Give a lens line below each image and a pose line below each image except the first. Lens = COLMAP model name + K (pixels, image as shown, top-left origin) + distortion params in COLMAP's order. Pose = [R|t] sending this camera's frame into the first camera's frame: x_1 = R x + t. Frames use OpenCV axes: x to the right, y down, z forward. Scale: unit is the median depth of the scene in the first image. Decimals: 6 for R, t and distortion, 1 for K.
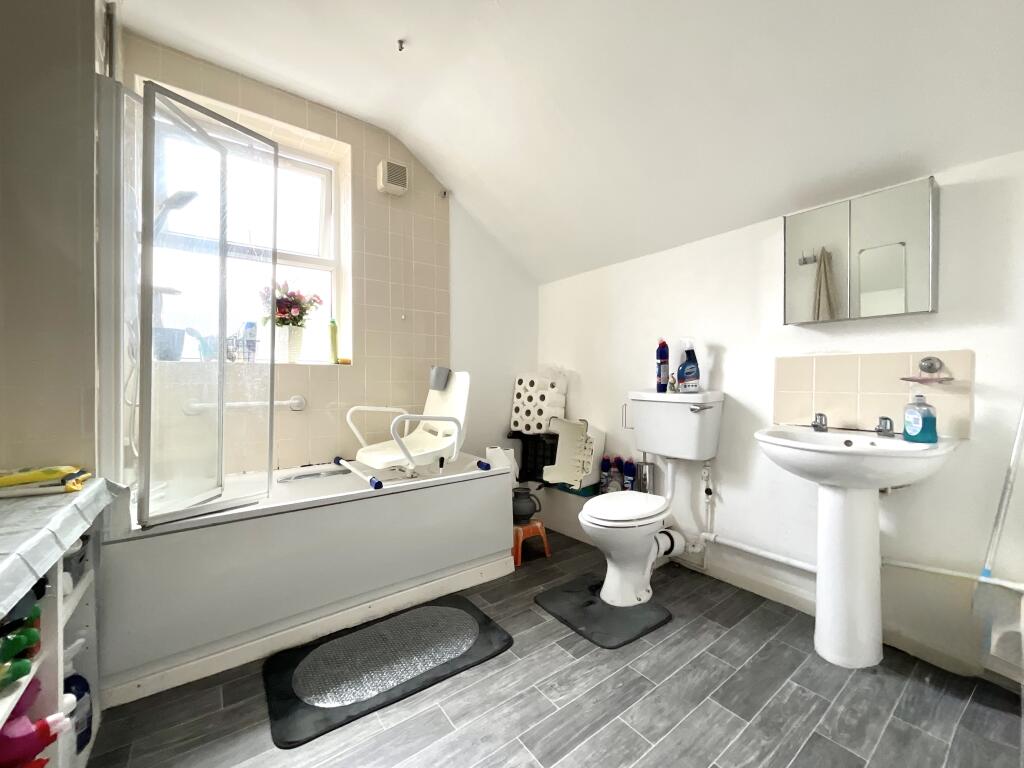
lens RADIAL K [[412.6, 0, 512.0], [0, 412.6, 384.0], [0, 0, 1]] dist [-0.000590, 0.000607]
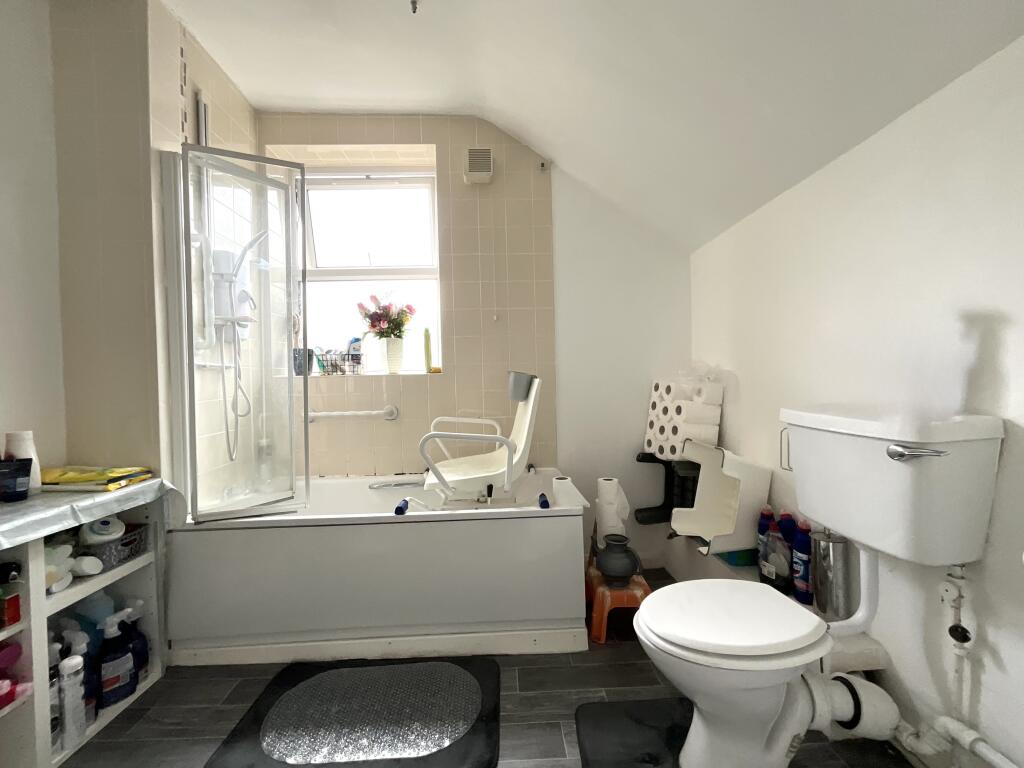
lens RADIAL K [[412.6, 0, 512.0], [0, 412.6, 384.0], [0, 0, 1]] dist [-0.000590, 0.000607]
pose [[0.821356, -0.009669, -0.570334, 0.304058], [0.014903, 0.999879, 0.004511, -0.024102], [0.570221, -0.012205, 0.821401, 0.312791]]
